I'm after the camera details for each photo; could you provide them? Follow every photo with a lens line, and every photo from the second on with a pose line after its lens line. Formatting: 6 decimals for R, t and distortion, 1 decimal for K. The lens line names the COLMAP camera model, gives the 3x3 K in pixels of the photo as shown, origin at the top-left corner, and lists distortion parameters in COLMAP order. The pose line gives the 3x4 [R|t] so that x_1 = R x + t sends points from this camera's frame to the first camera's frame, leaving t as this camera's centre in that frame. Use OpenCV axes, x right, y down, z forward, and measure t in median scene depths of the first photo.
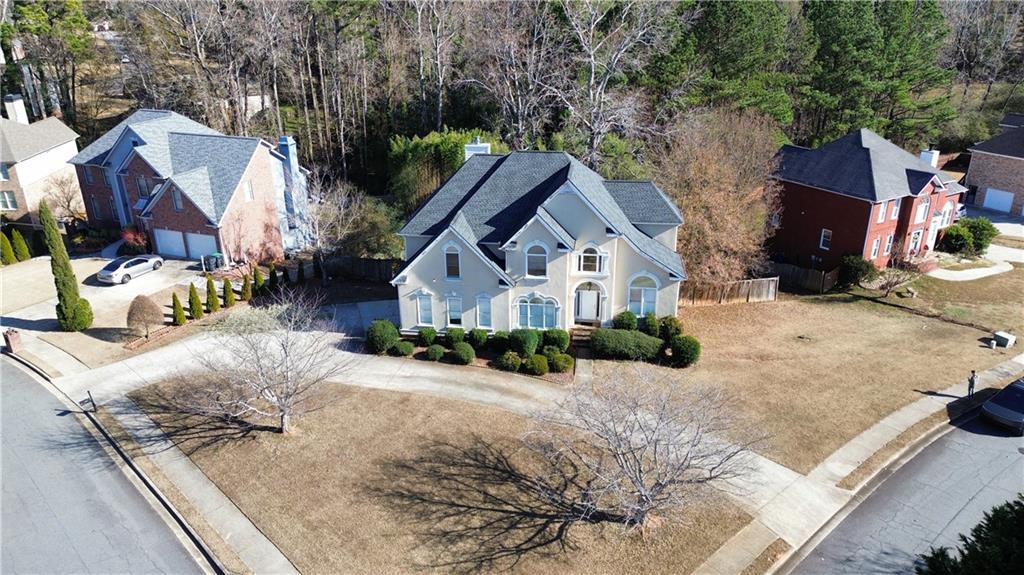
lens RADIAL K [[715.5, 0, 512.0], [0, 715.5, 287.5], [0, 0, 1]] dist [0.111815, -0.138862]
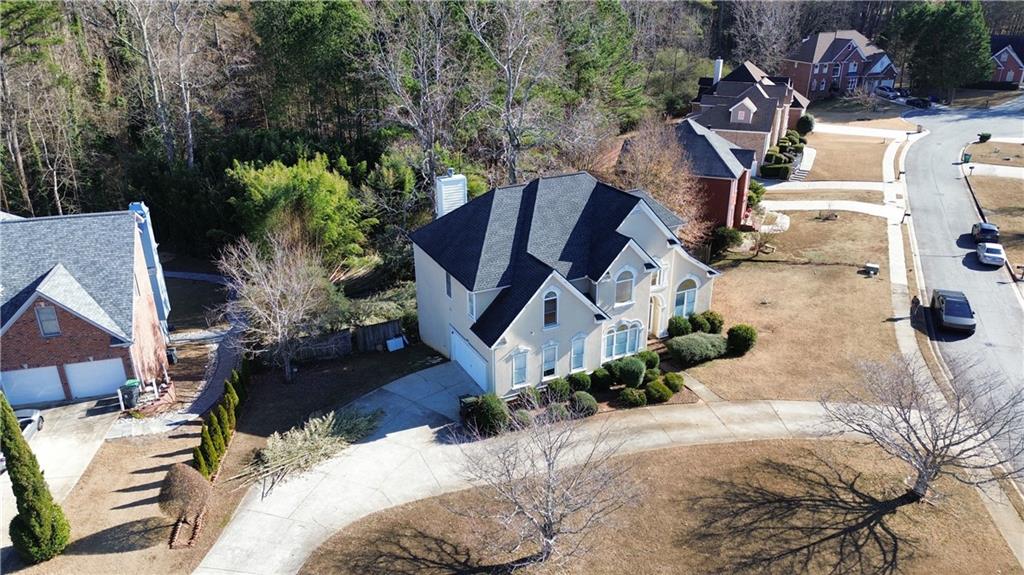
lens RADIAL K [[715.5, 0, 512.0], [0, 715.5, 287.5], [0, 0, 1]] dist [0.111815, -0.138862]
pose [[0.826201, -0.218613, 0.519231, -0.577119], [0.219096, 0.973772, 0.061363, -0.125408], [-0.519027, 0.063063, 0.852428, 0.253182]]
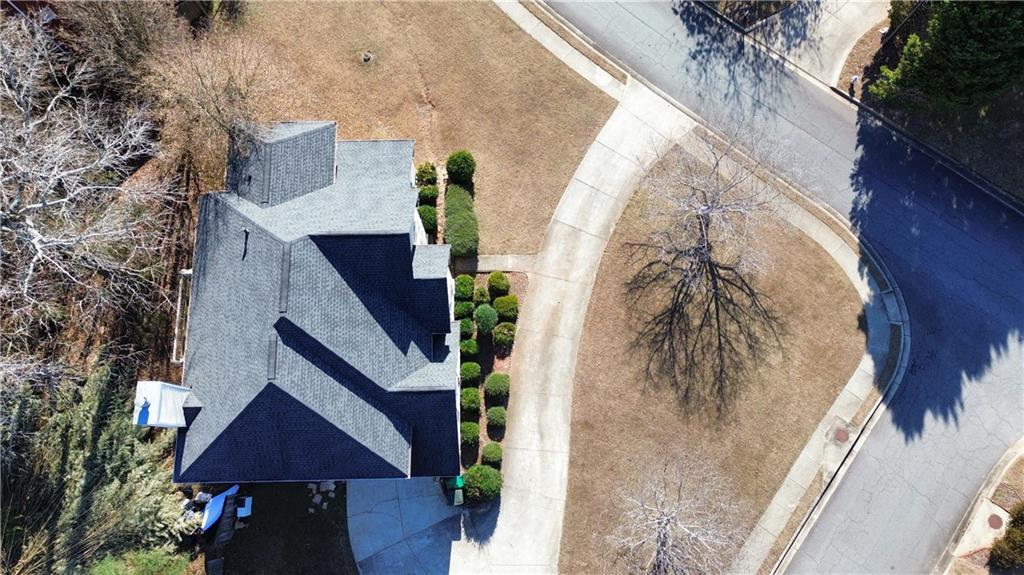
lens RADIAL K [[715.5, 0, 512.0], [0, 715.5, 287.5], [0, 0, 1]] dist [0.111815, -0.138862]
pose [[-0.142562, -0.960694, 0.238206, -0.168818], [0.381179, 0.168813, 0.908958, -0.758983], [-0.913443, 0.220382, 0.342131, 0.623635]]
